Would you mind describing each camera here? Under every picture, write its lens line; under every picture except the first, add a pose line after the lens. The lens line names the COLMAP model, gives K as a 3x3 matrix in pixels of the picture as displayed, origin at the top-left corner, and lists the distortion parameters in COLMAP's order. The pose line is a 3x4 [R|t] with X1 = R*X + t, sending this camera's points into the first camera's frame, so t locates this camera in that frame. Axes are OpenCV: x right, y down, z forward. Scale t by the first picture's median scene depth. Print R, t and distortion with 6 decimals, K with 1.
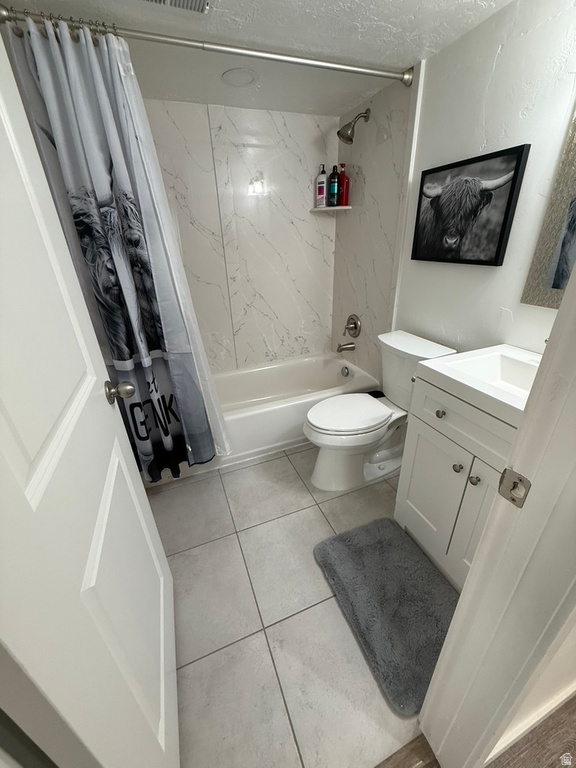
lens RADIAL K [[308.4, 0, 286.5], [0, 308.4, 387.3], [0, 0, 1]] dist [0.014159, 0.000183]
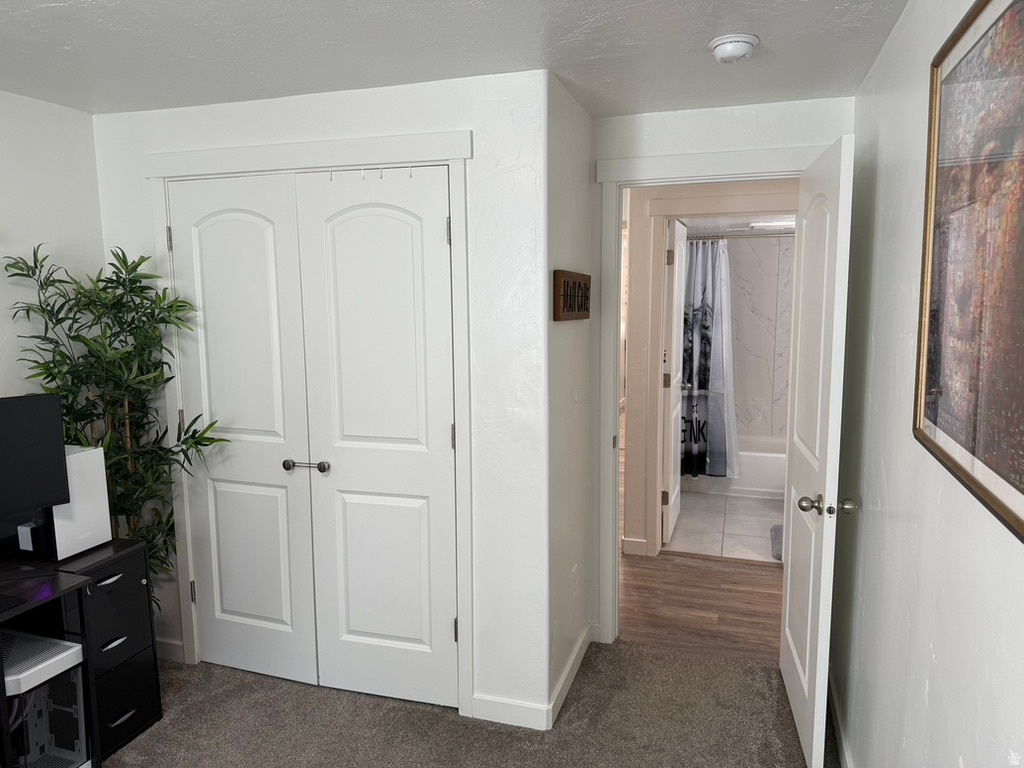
lens RADIAL K [[721.8, 0, 509.0], [0, 721.8, 383.0], [0, 0, 1]] dist [0.055640, 0.000572]
pose [[0.773083, 0.106675, -0.625270, 1.193620], [-0.295276, 0.932959, -0.205911, 0.960147], [0.561386, 0.343813, 0.752754, -2.496922]]
